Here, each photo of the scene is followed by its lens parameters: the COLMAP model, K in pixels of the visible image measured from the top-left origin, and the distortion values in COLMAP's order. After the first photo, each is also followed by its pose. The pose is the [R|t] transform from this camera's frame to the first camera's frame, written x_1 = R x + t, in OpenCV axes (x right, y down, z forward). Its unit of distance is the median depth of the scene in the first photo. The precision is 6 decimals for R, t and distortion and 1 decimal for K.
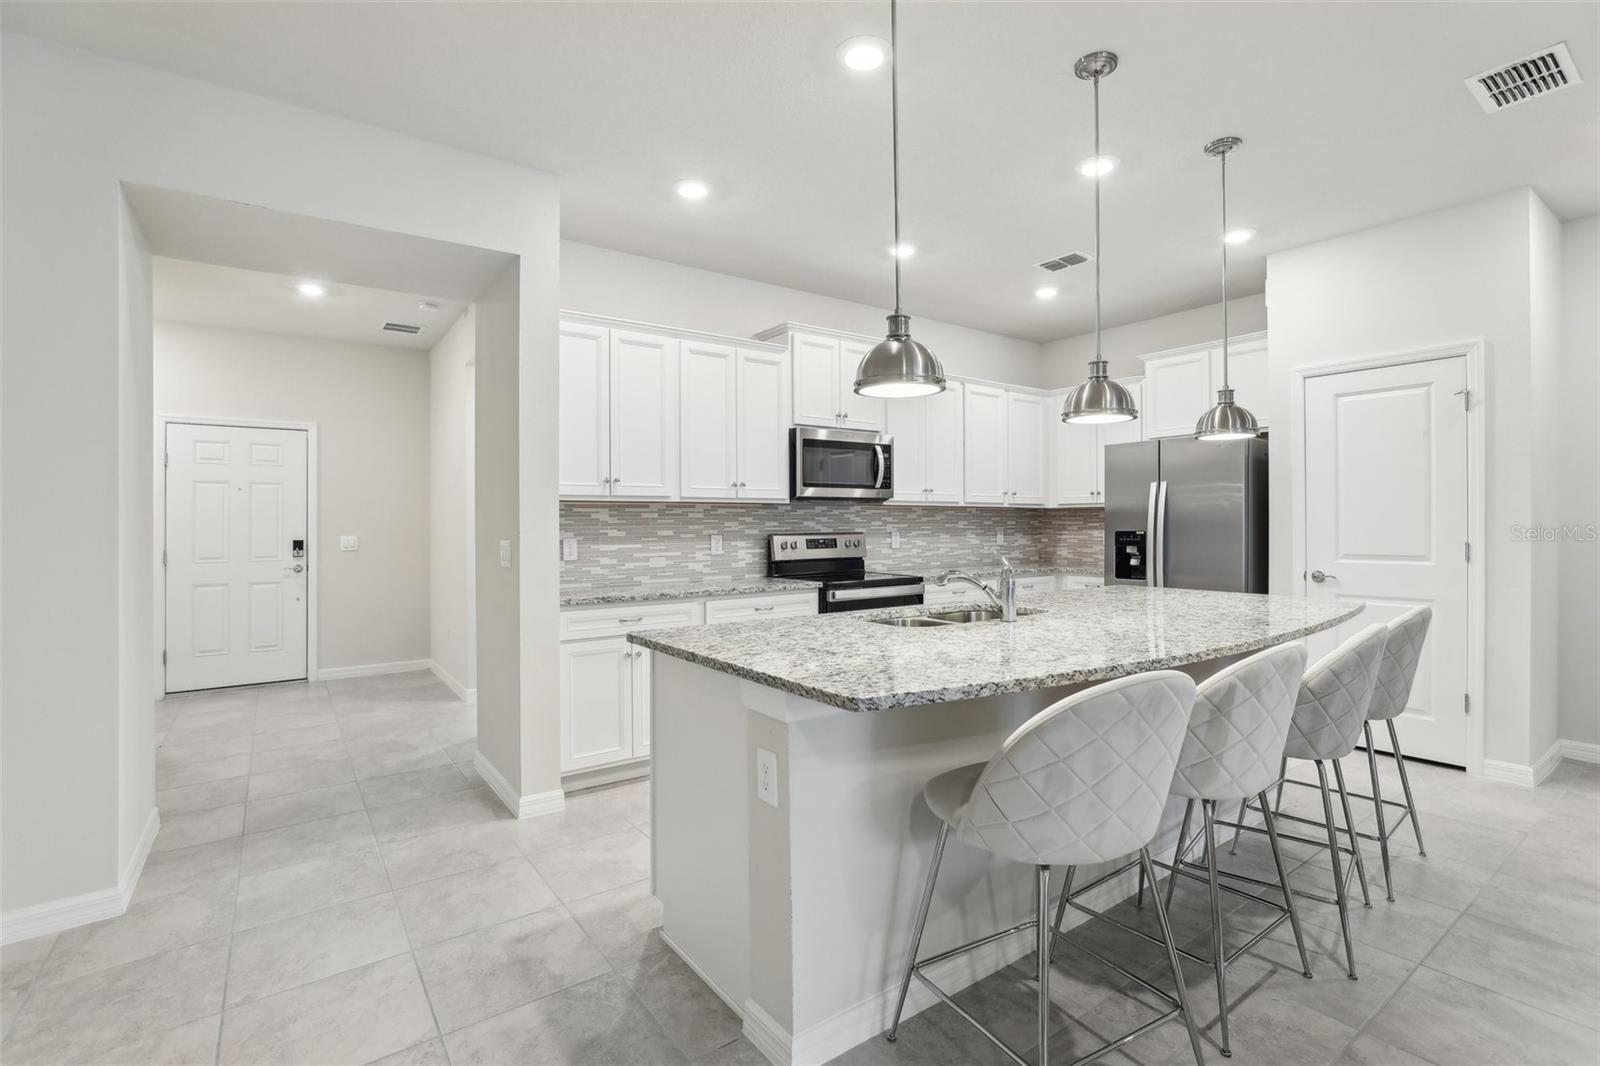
lens RADIAL K [[743.4, 0, 798.5], [0, 743.4, 530.5], [0, 0, 1]] dist [-0.040376, 0.011411]
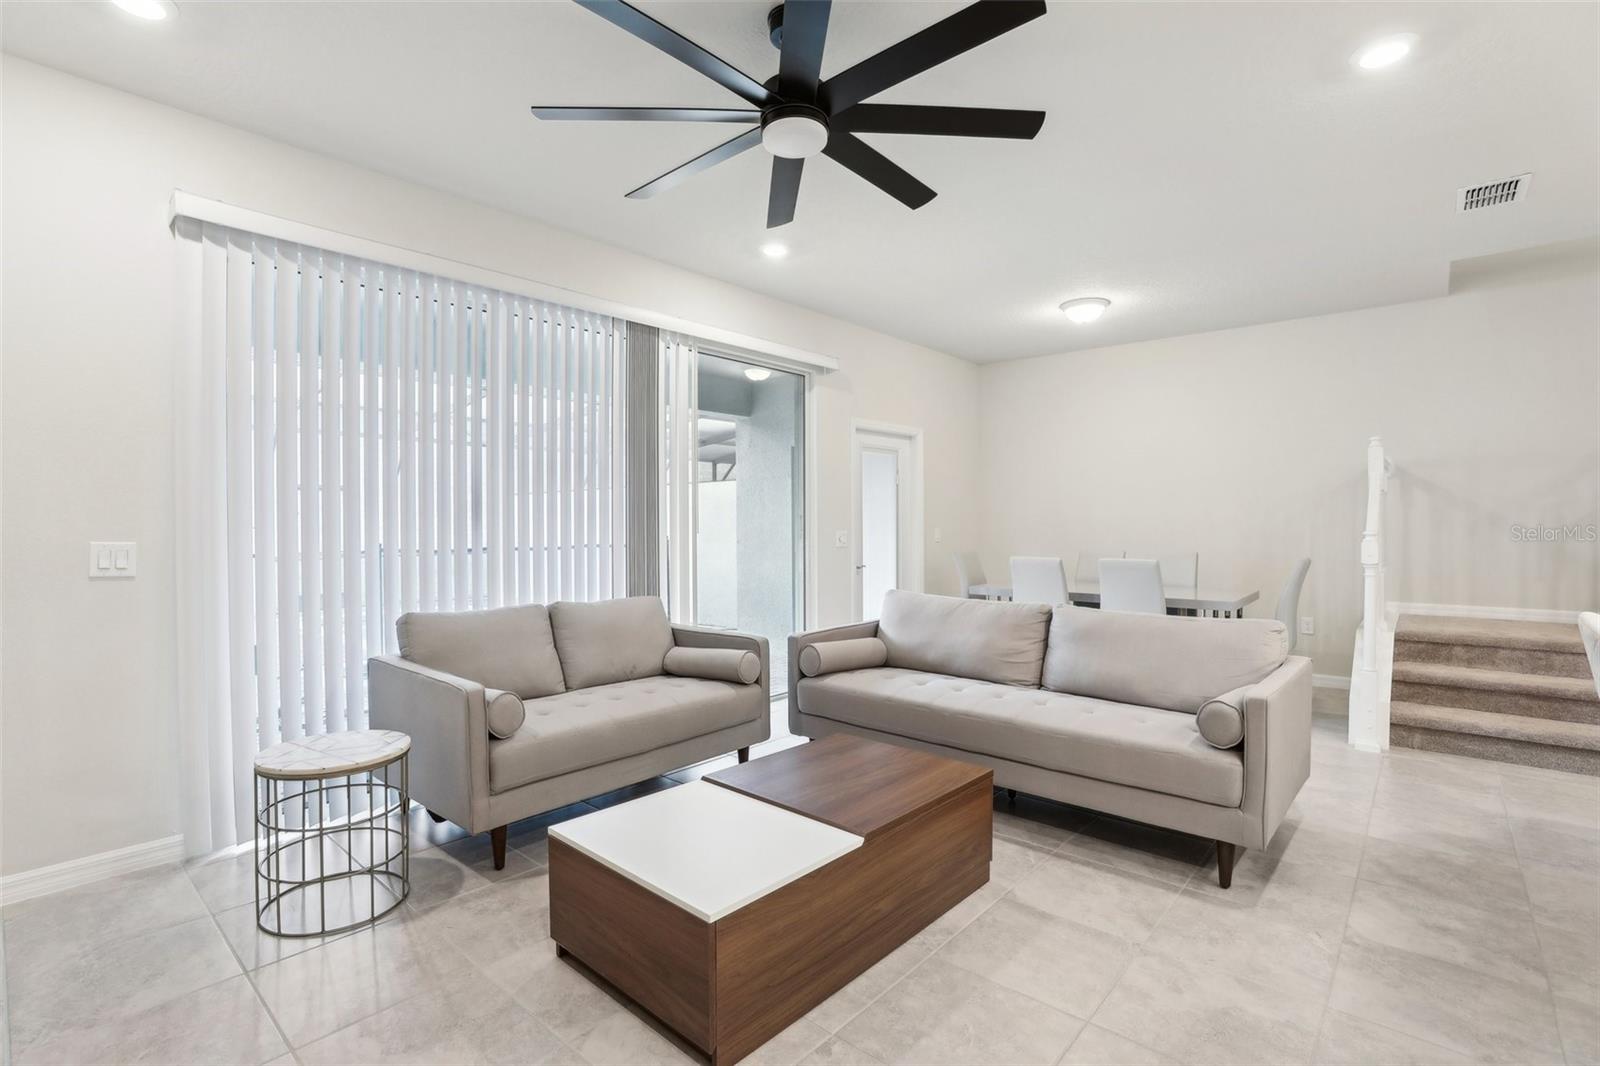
lens RADIAL K [[743.4, 0, 801.4], [0, 743.4, 530.4], [0, 0, 1]] dist [-0.040376, 0.011411]
pose [[-0.973872, 0.010860, -0.226836, 0.861821], [0.006907, 0.999810, 0.018215, -0.011425], [0.226991, 0.016172, -0.973763, 0.726023]]
